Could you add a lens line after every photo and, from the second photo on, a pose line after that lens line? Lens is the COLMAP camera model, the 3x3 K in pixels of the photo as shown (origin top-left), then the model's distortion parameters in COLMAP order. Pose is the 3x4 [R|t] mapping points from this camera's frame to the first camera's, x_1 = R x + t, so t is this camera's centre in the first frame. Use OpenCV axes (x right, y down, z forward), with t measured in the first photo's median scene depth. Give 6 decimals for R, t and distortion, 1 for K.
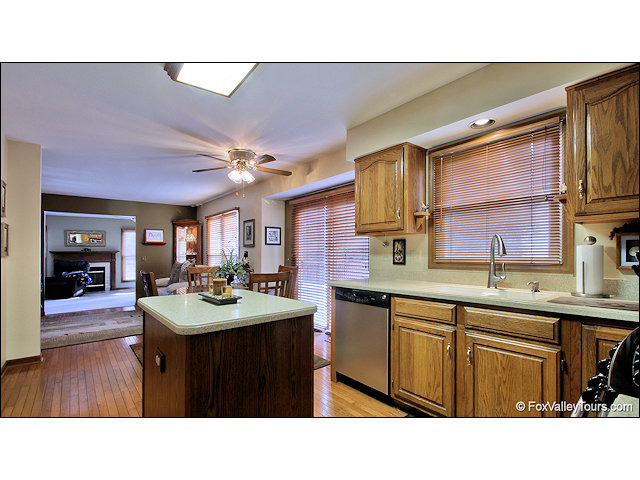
lens RADIAL K [[307.8, 0, 330.4], [0, 307.8, 248.4], [0, 0, 1]] dist [0.012656, -0.007017]
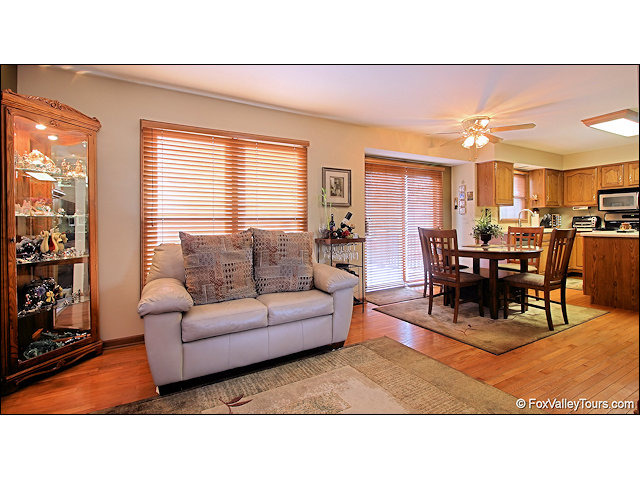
lens RADIAL K [[307.8, 0, 312.6], [0, 307.8, 225.8], [0, 0, 1]] dist [0.012656, -0.007017]
pose [[0.175860, -0.011131, 0.984352, -1.219823], [-0.007841, 0.999889, 0.012707, 0.039321], [-0.984384, -0.009953, 0.175753, 1.158298]]
